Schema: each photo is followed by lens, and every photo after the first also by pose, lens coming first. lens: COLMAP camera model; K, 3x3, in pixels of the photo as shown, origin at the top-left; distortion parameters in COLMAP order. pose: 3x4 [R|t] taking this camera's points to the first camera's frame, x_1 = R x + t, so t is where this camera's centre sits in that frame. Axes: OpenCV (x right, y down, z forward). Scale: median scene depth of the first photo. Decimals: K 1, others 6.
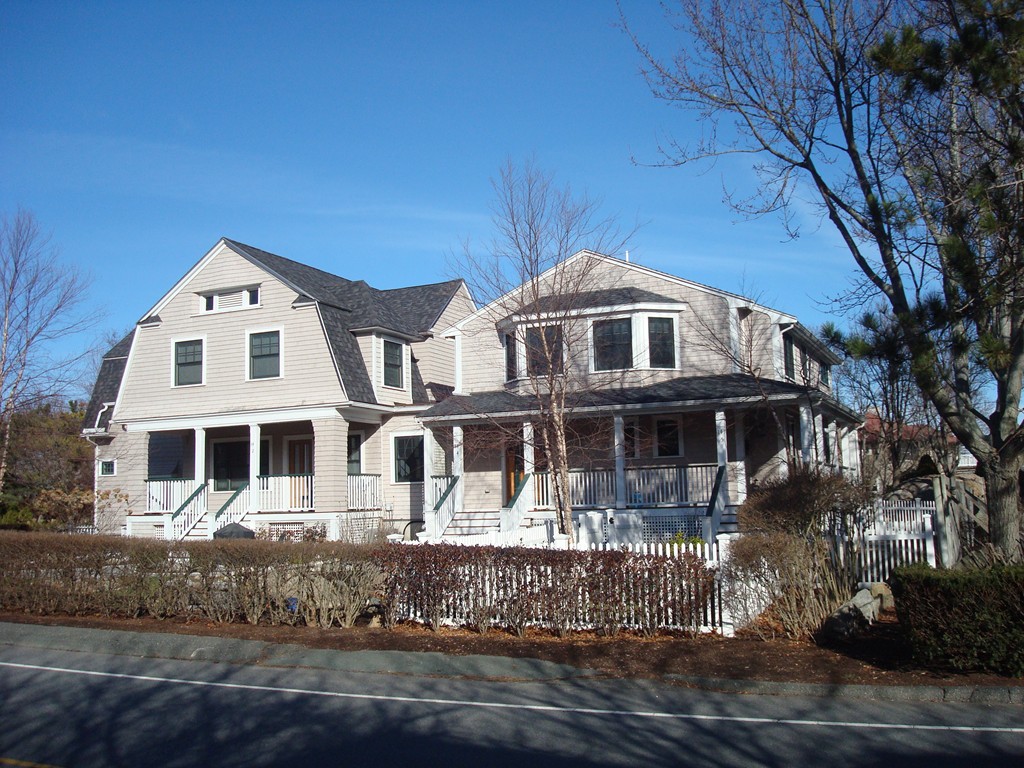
lens RADIAL K [[1064.3, 0, 512.0], [0, 1064.3, 384.0], [0, 0, 1]] dist [-0.087434, -0.062140]
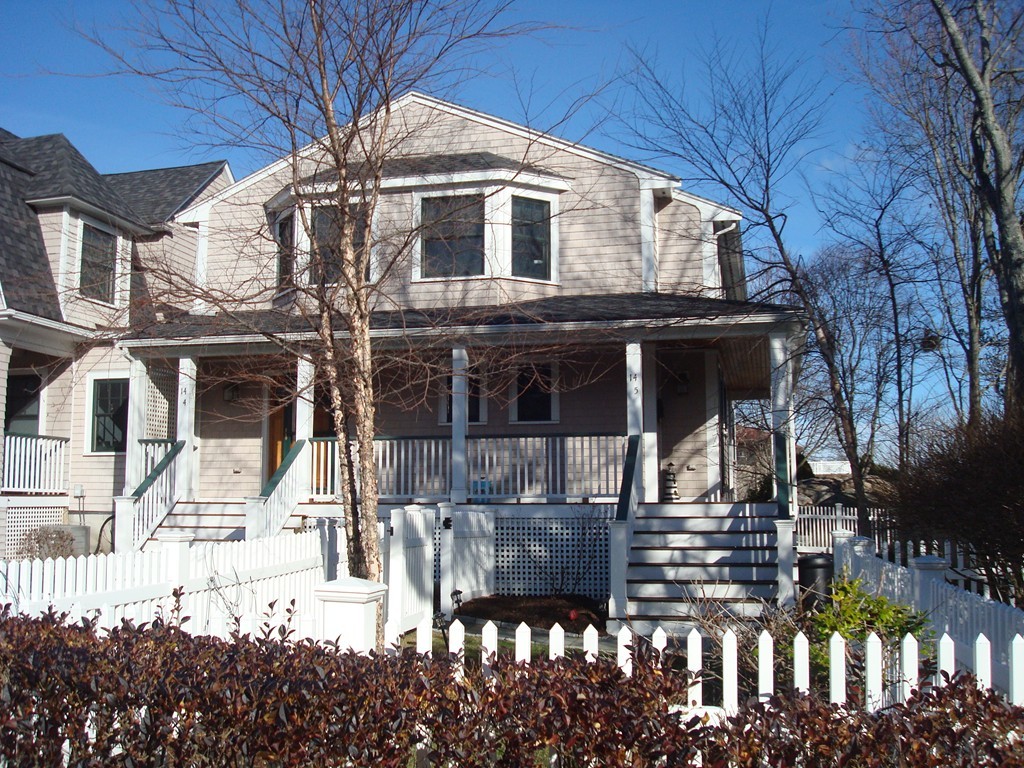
lens RADIAL K [[1064.3, 0, 512.0], [0, 1064.3, 384.0], [0, 0, 1]] dist [-0.087434, -0.062140]
pose [[0.981223, 0.046963, 0.187071, 0.017603], [-0.046694, 0.998892, -0.005843, 0.049357], [-0.187138, -0.003002, 0.982329, 0.384490]]
